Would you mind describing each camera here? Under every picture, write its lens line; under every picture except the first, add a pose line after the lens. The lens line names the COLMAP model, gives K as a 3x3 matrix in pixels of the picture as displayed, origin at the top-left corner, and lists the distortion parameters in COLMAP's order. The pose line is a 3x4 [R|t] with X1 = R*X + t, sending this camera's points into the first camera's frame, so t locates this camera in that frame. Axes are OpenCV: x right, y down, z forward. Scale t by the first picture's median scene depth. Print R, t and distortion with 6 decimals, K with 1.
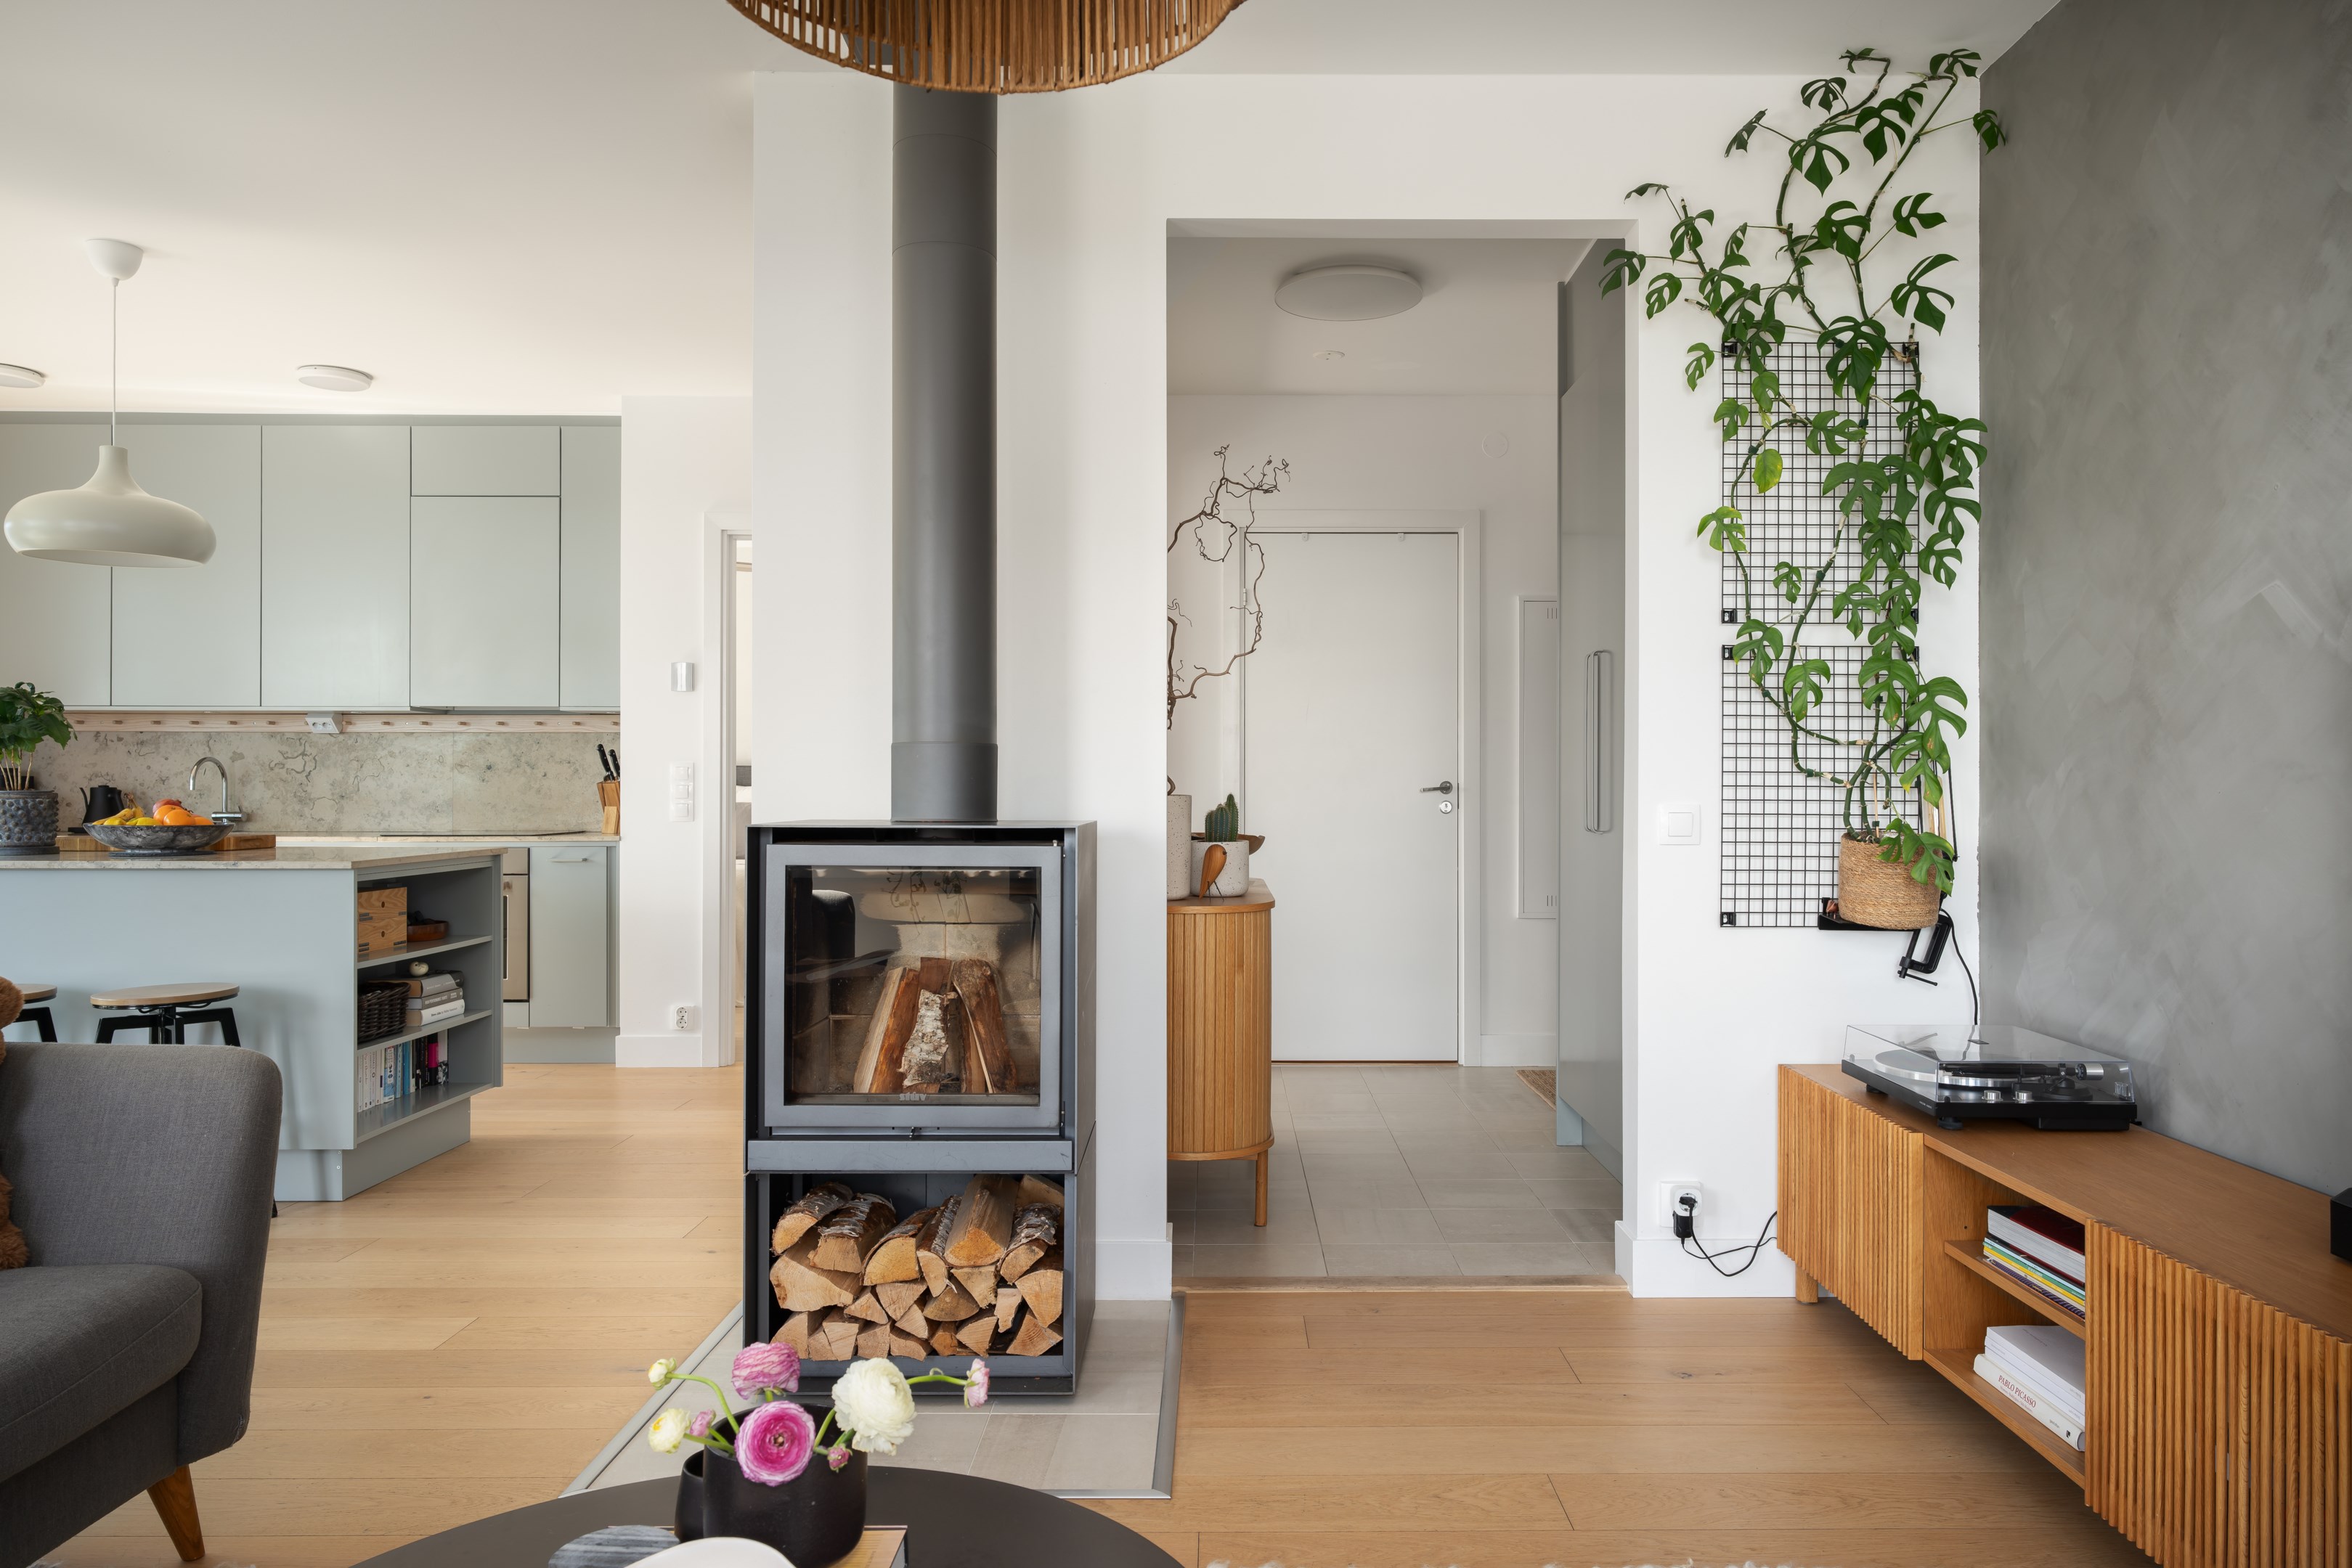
lens RADIAL K [[1558.3, 0, 1235.2], [0, 1558.3, 788.0], [0, 0, 1]] dist [0.003276, -0.000660]
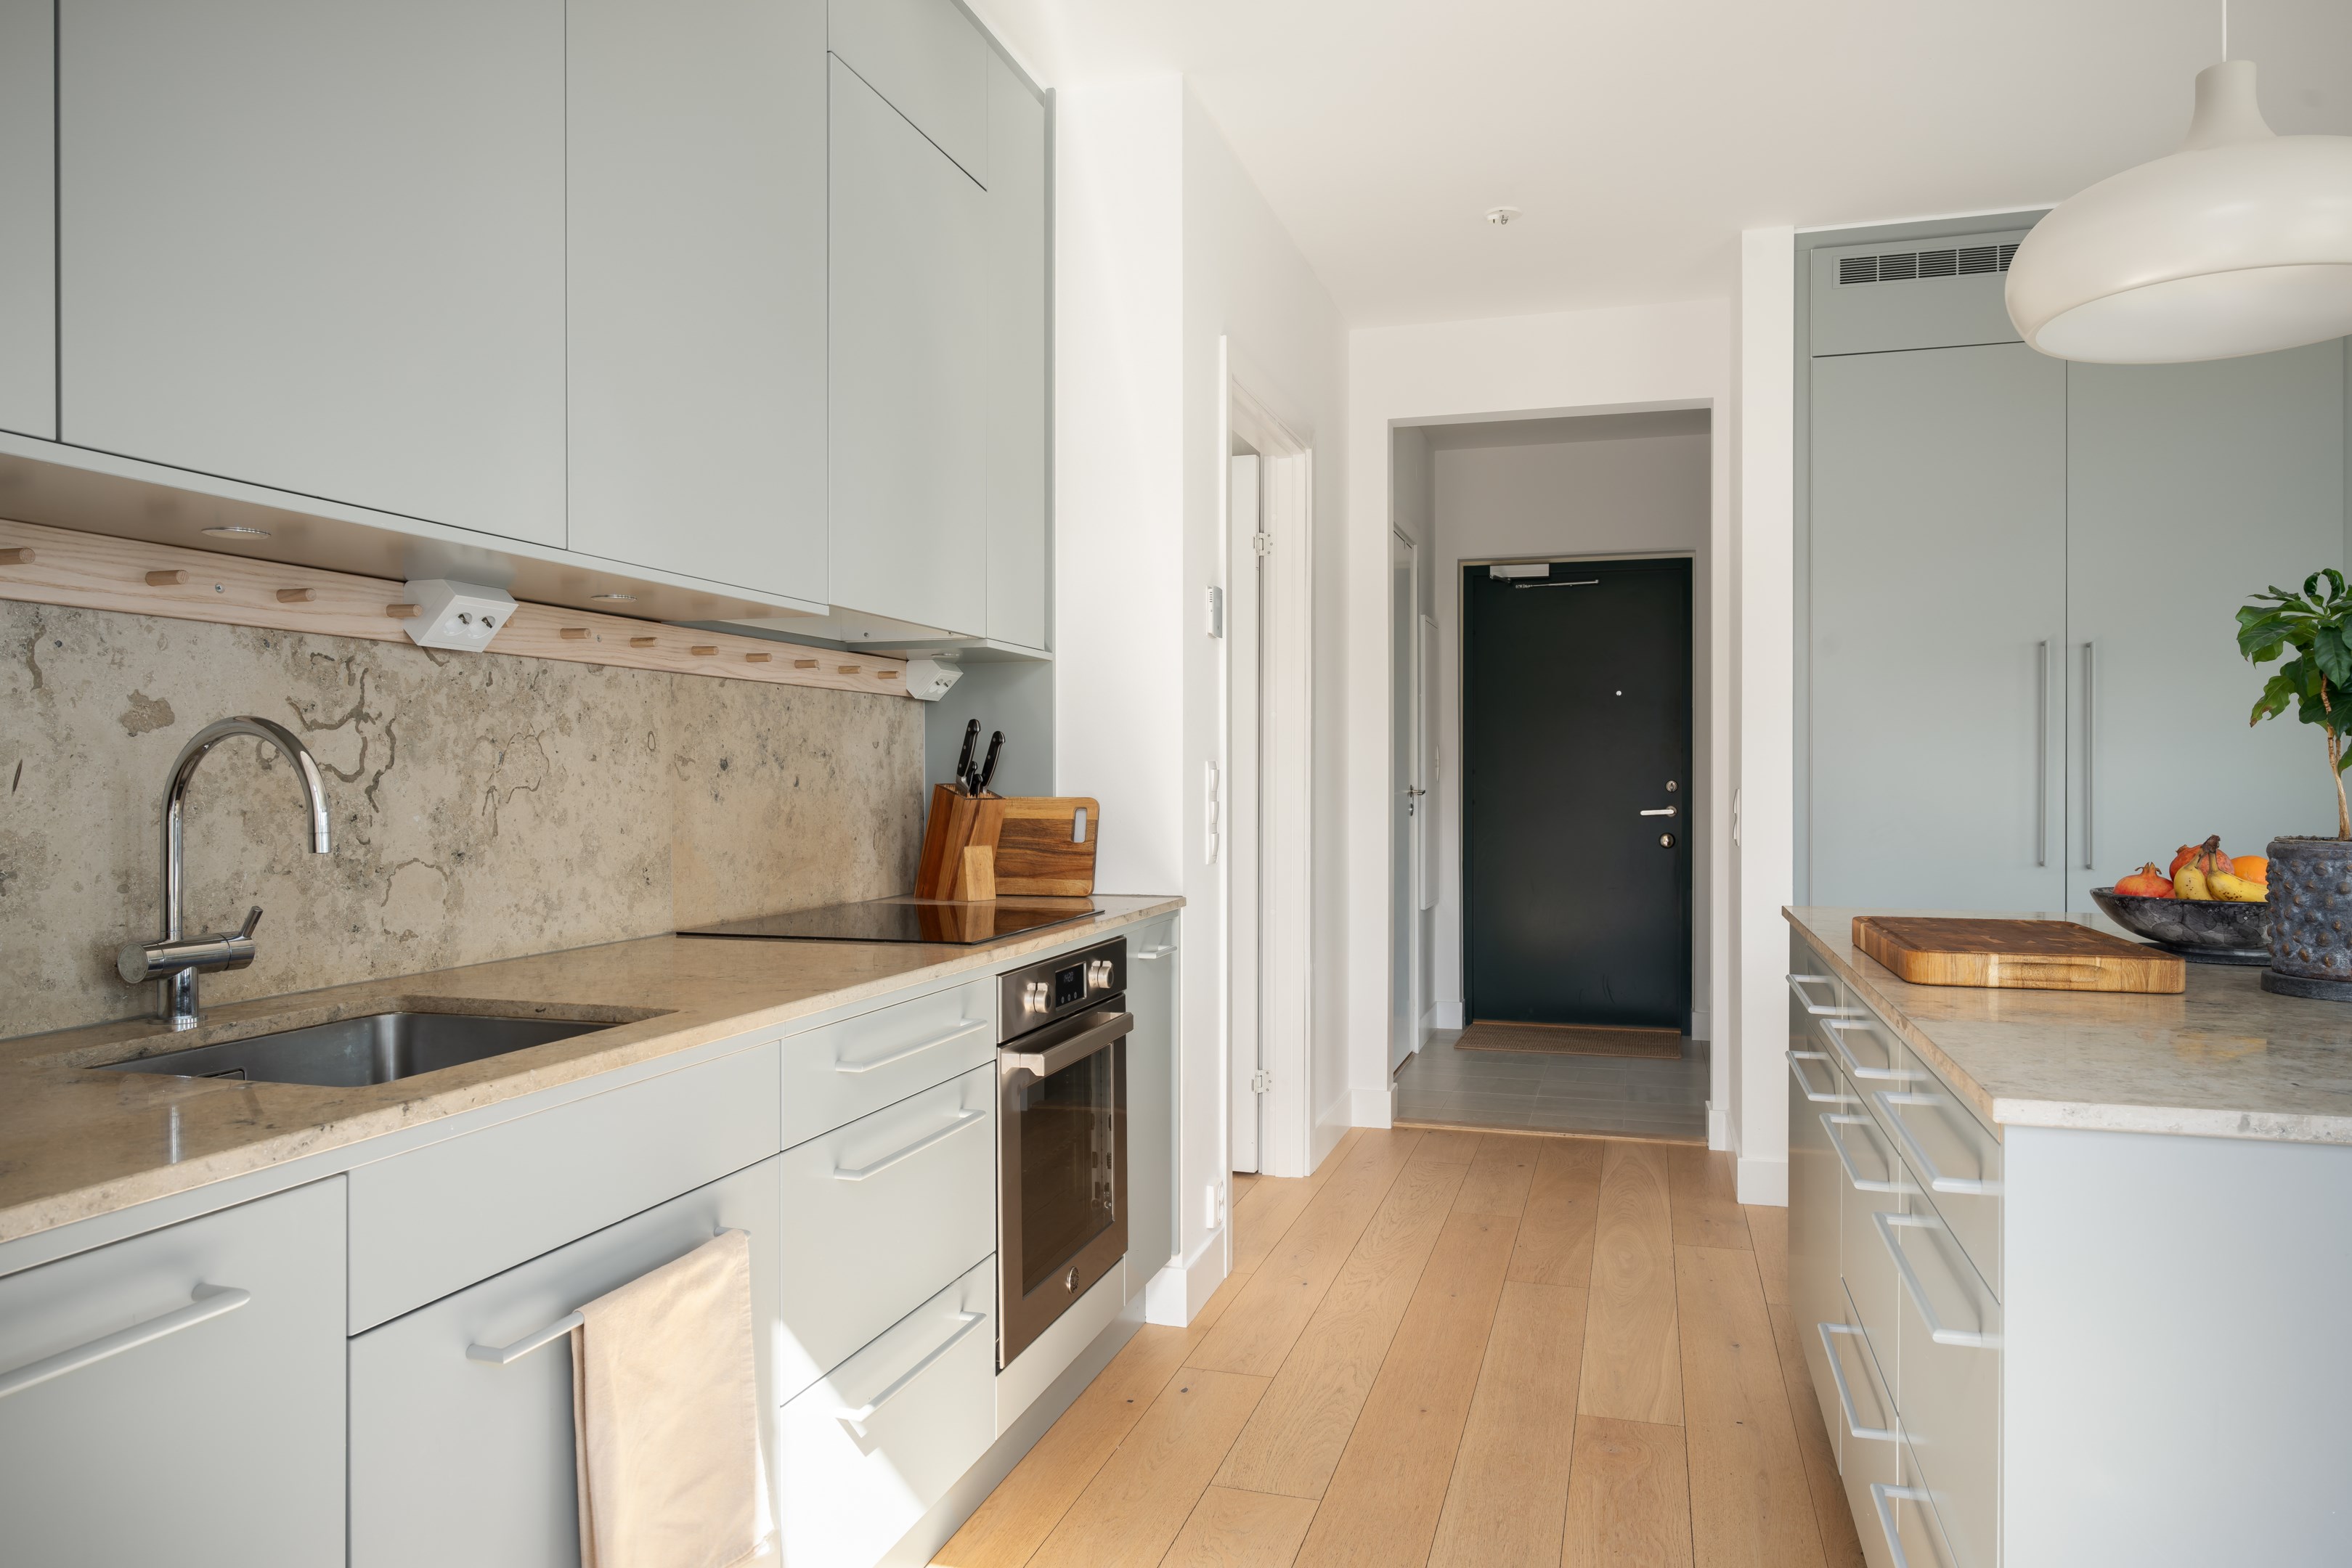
lens RADIAL K [[1546.5, 0, 1179.3], [0, 1546.5, 780.0], [0, 0, 1]] dist [0.009673, 0.002798]
pose [[0.294262, -0.002527, 0.955721, -1.245111], [0.002682, 0.999995, 0.001818, -0.014533], [-0.955721, 0.002028, 0.294267, 1.161610]]
